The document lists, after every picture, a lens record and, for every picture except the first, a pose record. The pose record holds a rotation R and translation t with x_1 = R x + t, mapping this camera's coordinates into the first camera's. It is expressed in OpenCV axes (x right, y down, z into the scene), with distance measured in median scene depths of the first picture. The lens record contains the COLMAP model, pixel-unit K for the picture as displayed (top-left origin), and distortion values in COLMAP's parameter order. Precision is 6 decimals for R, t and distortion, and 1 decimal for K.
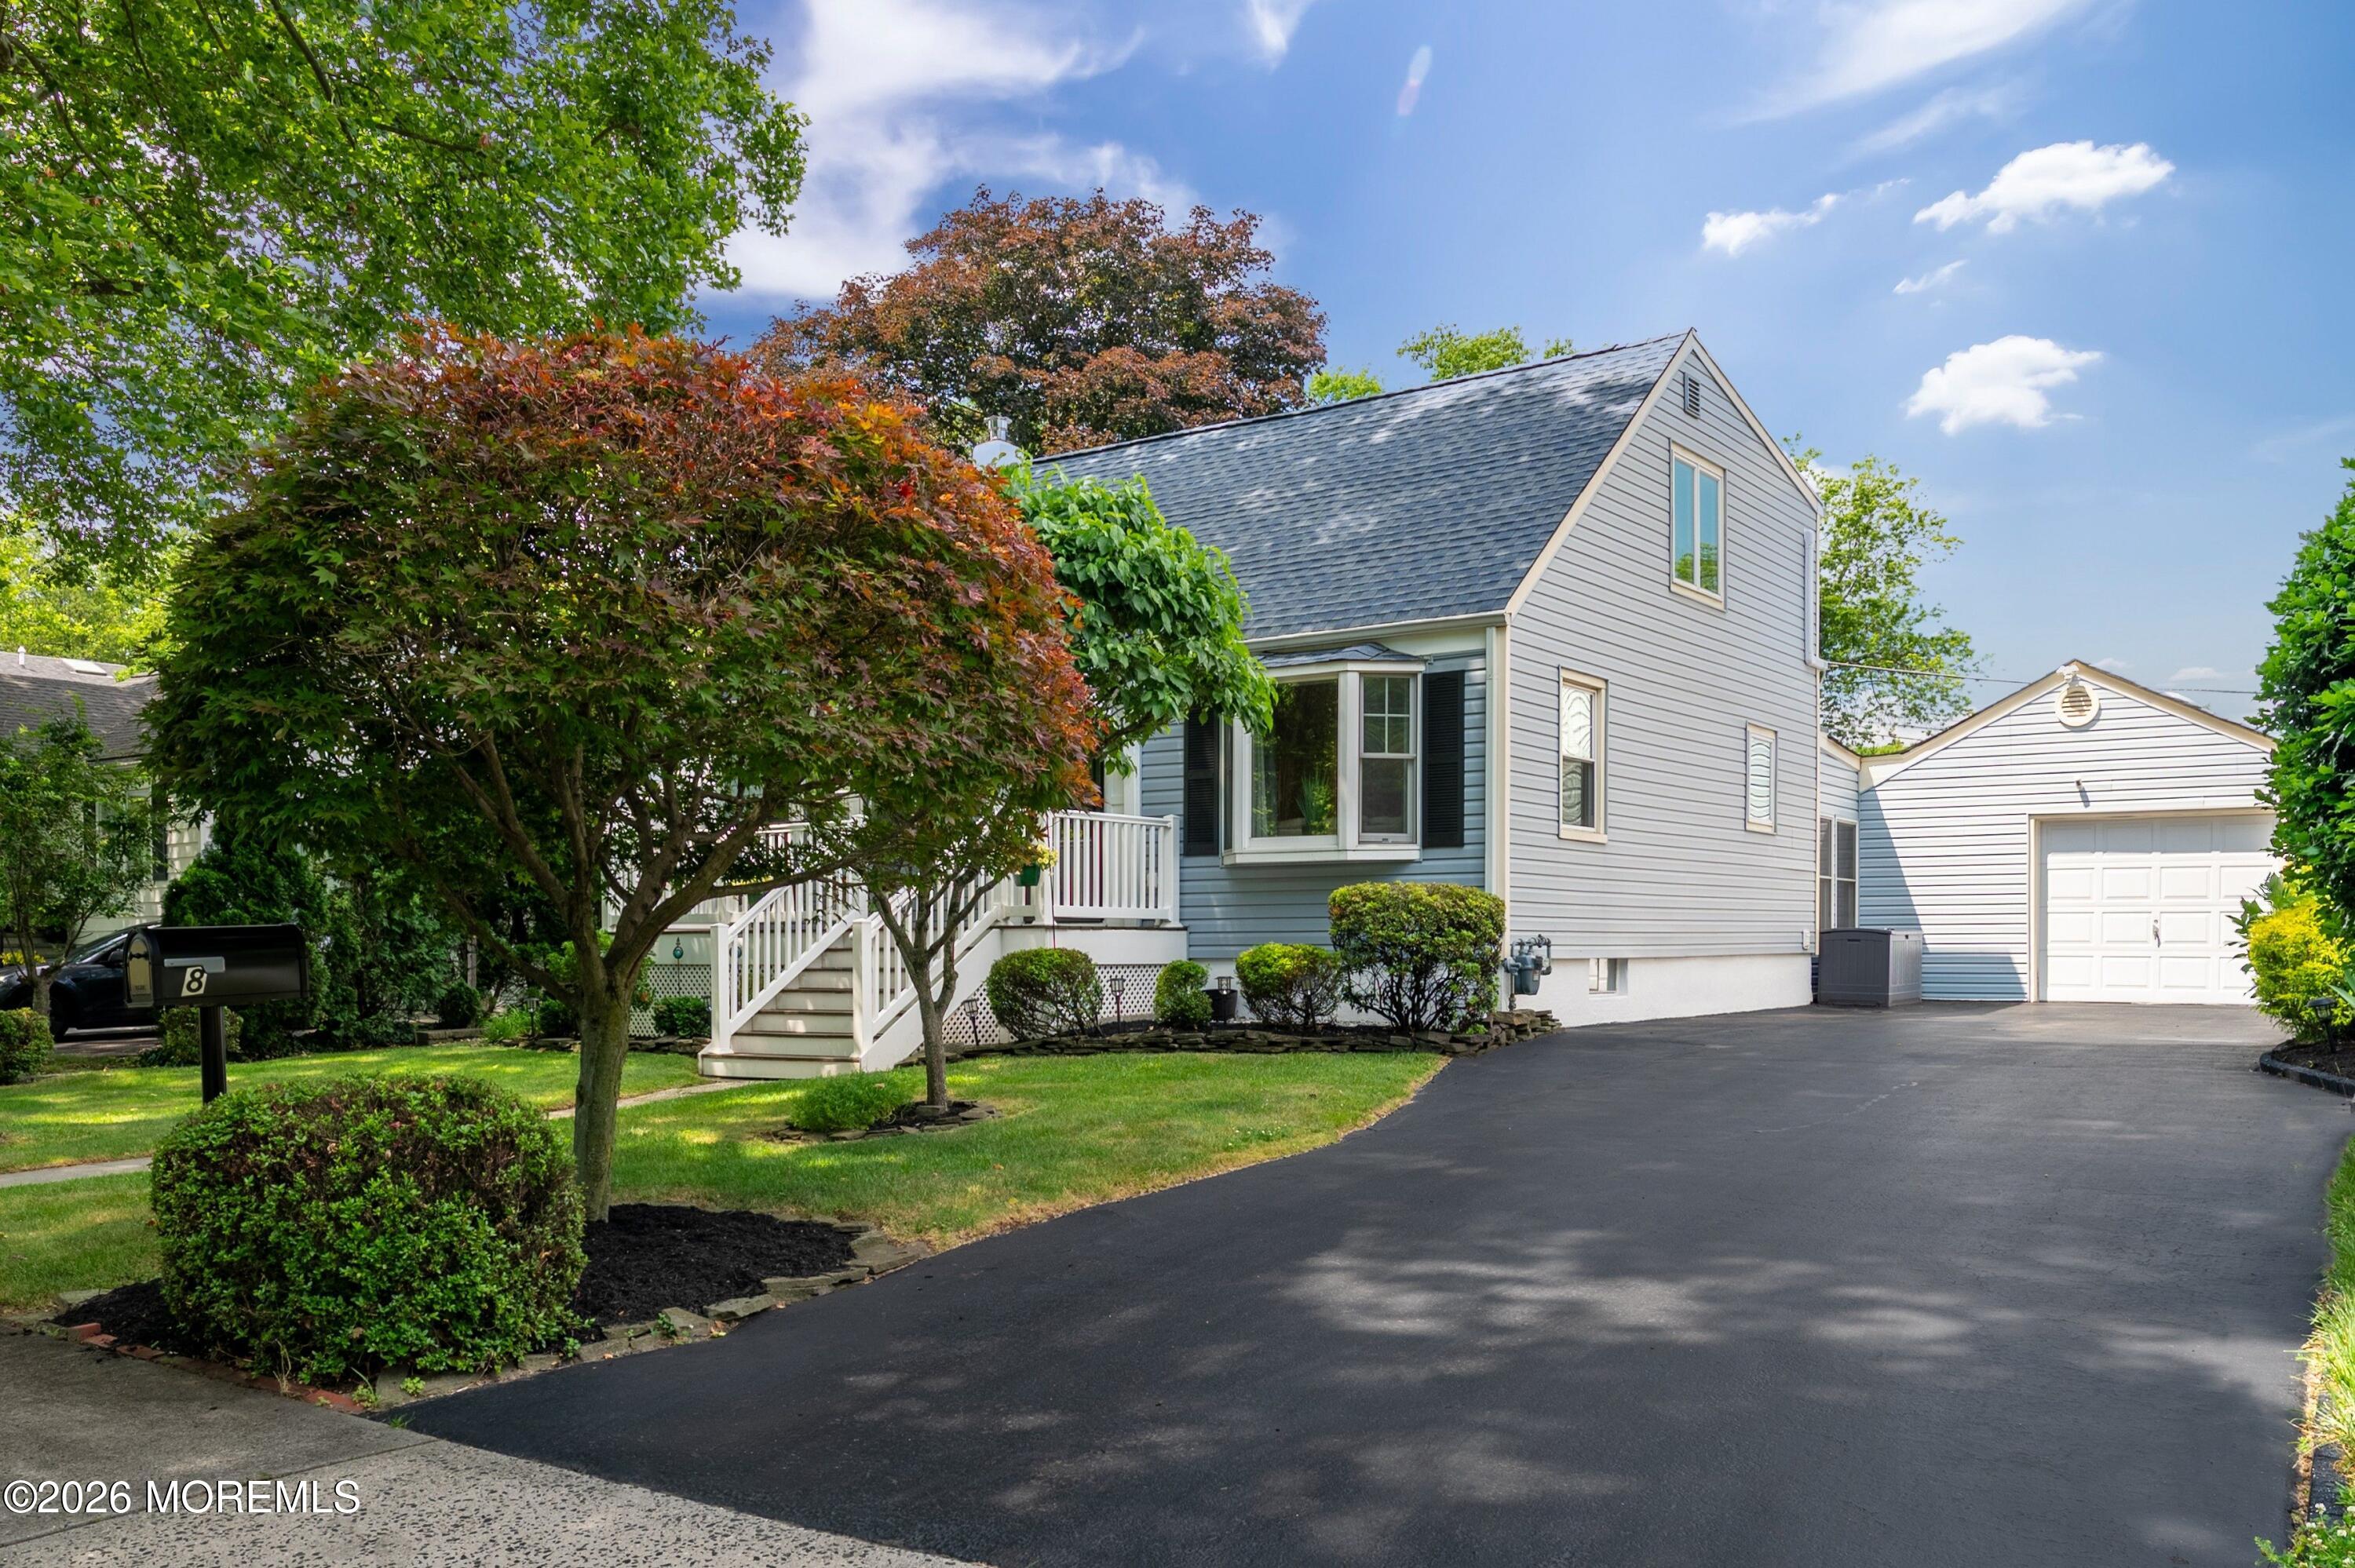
lens RADIAL K [[1978.5, 0, 1148.8], [0, 1978.5, 971.4], [0, 0, 1]] dist [0.006581, 0.000249]
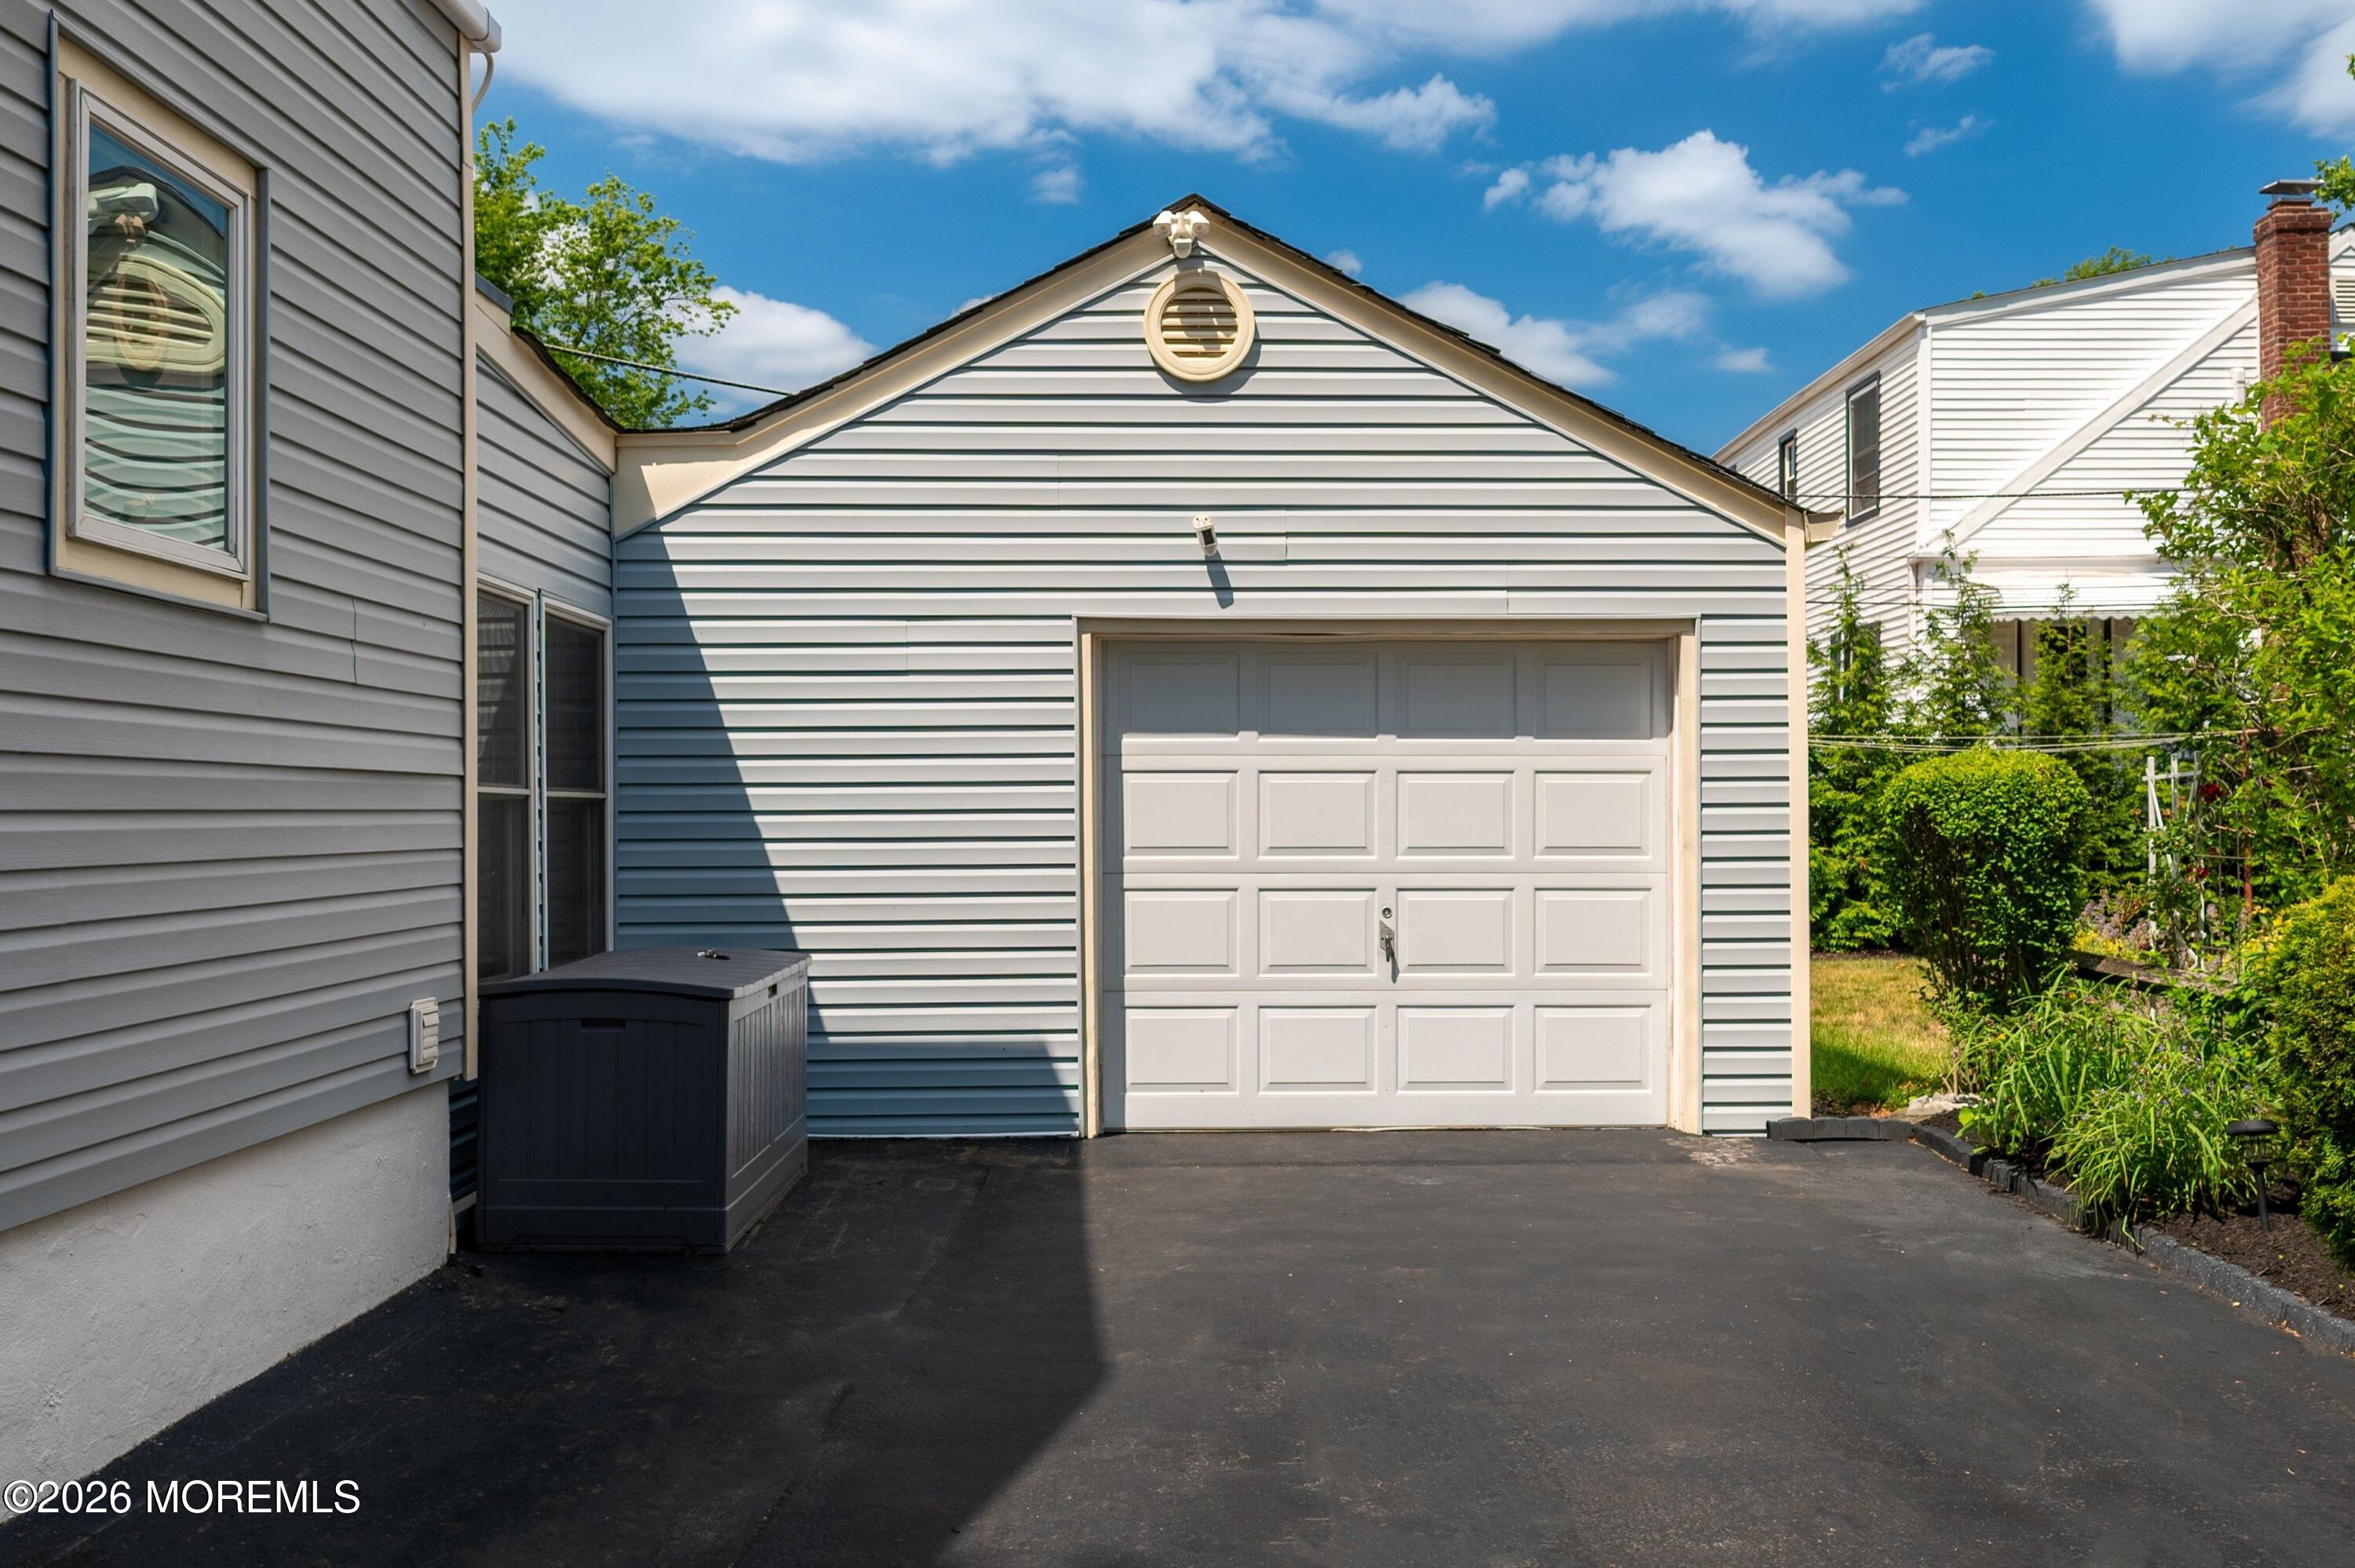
lens RADIAL K [[1707.6, 0, 1171.2], [0, 1707.6, 790.7], [0, 0, 1]] dist [-0.009311, -0.001058]
pose [[0.785867, -0.001657, 0.618393, 0.265263], [0.012386, 0.999838, -0.013060, -0.043816], [-0.618271, 0.017923, 0.785760, 0.746242]]
